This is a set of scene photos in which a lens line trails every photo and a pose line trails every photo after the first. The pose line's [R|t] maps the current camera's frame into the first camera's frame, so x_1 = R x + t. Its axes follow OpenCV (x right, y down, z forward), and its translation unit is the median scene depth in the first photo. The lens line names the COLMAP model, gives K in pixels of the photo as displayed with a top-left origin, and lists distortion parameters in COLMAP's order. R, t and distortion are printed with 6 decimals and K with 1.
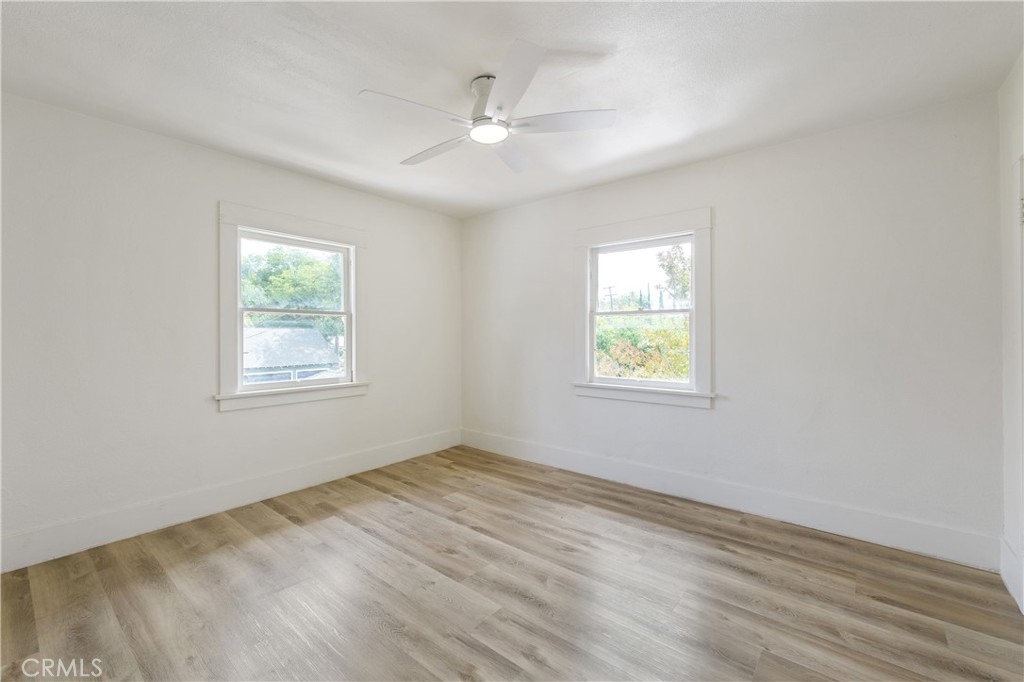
lens RADIAL K [[420.0, 0, 511.9], [0, 420.0, 337.8], [0, 0, 1]] dist [-0.000992, -0.000114]
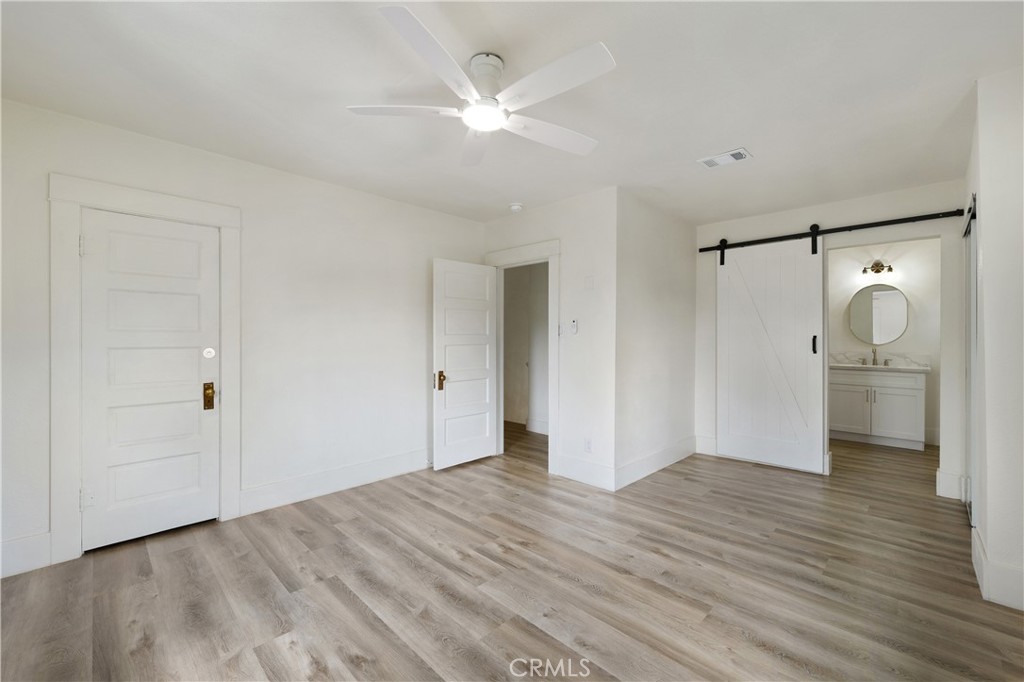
lens RADIAL K [[420.0, 0, 512.5], [0, 420.0, 337.2], [0, 0, 1]] dist [-0.000992, -0.000114]
pose [[-0.995318, 0.000293, 0.096651, -0.214326], [0.001022, 0.999971, 0.007490, -0.023174], [-0.096646, 0.007553, -0.995290, 1.997885]]
